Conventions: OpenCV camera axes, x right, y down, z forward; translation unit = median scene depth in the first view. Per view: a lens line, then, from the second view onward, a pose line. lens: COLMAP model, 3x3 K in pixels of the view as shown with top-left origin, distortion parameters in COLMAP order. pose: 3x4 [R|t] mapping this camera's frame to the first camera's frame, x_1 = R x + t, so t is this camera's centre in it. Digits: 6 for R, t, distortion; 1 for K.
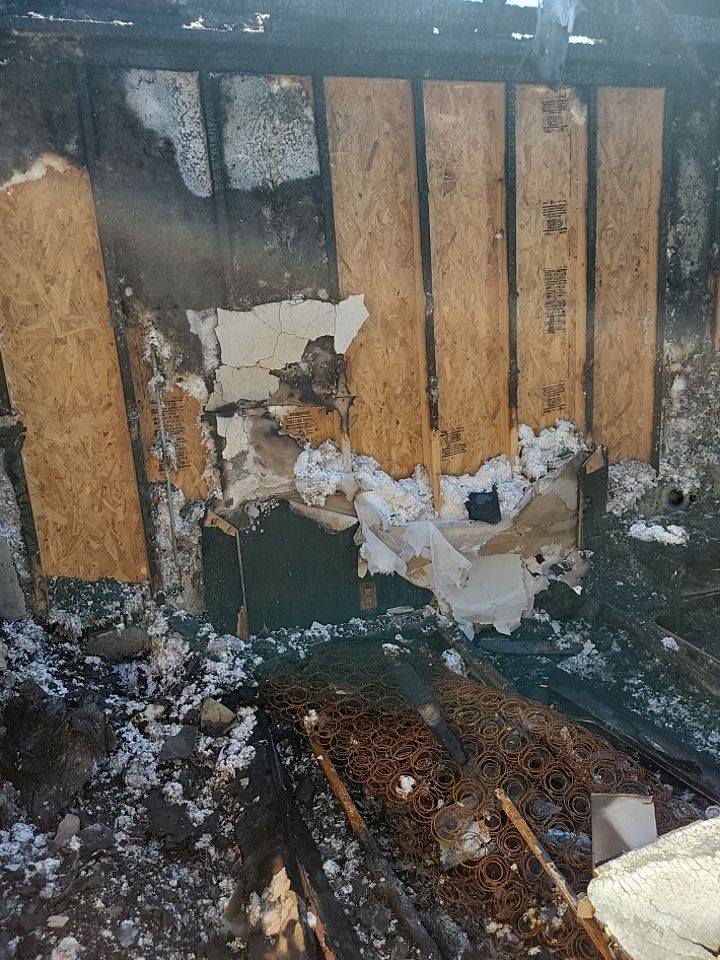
lens RADIAL K [[734.6, 0, 360.3], [0, 734.6, 484.9], [0, 0, 1]] dist [0.043989, -0.024131]
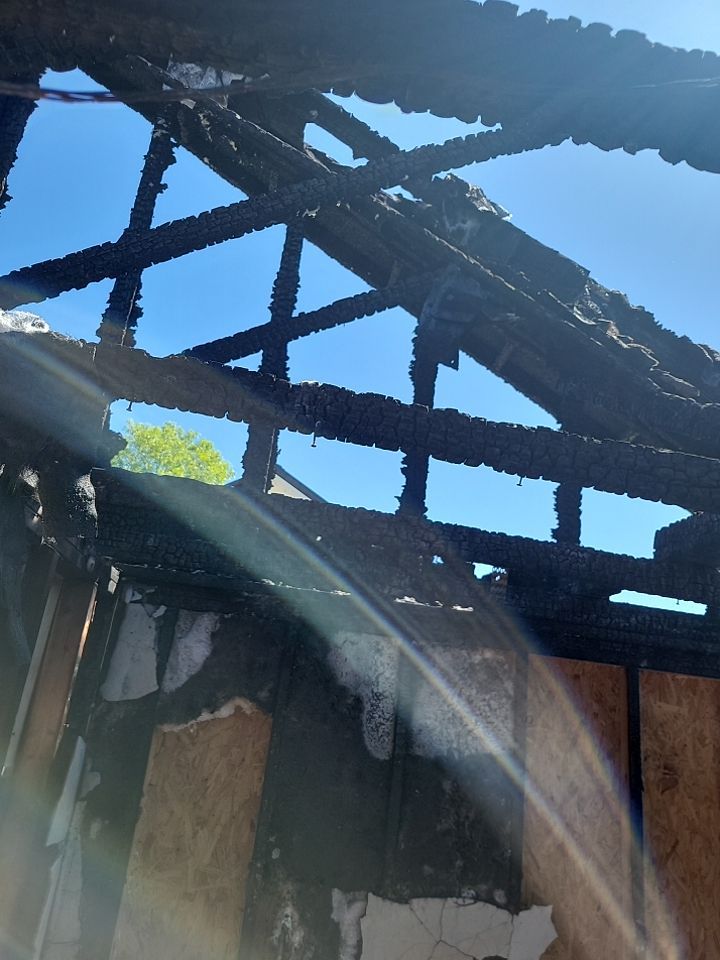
lens RADIAL K [[734.6, 0, 366.9], [0, 734.6, 479.9], [0, 0, 1]] dist [0.043989, -0.024131]
pose [[0.951469, 0.082654, -0.296438, 0.015906], [-0.233762, 0.820610, -0.521493, -0.185254], [0.200157, 0.565480, 0.800106, 0.057790]]
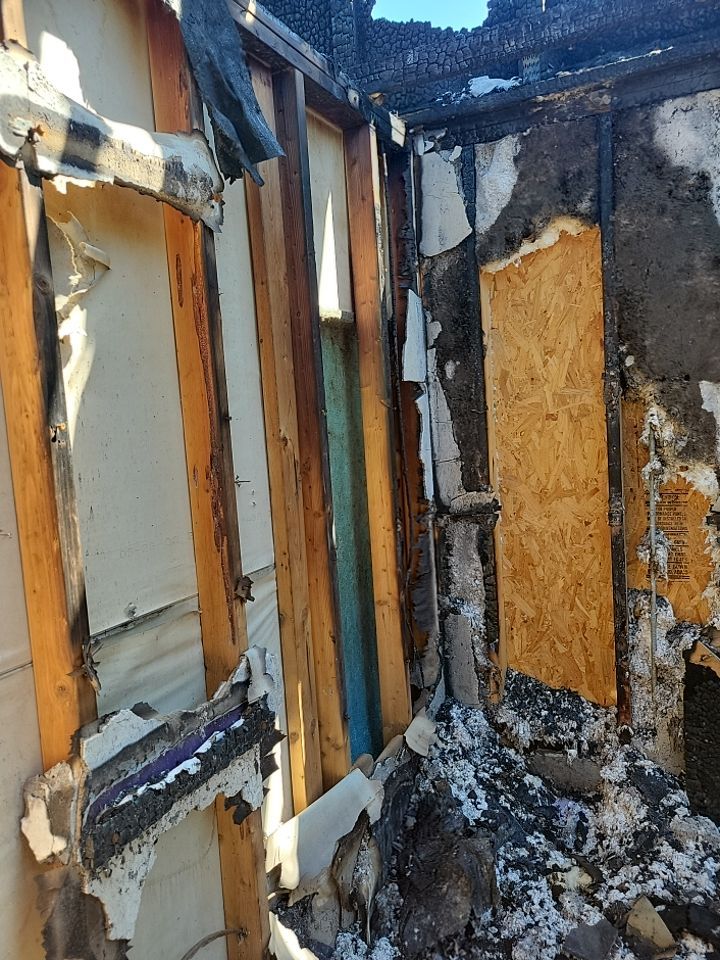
lens RADIAL K [[734.6, 0, 363.3], [0, 734.6, 481.2], [0, 0, 1]] dist [0.043989, -0.024131]
pose [[0.678574, 0.092197, -0.728723, 0.103275], [-0.167176, 0.985440, -0.030995, -0.048503], [0.715255, 0.142858, 0.684107, 0.221784]]
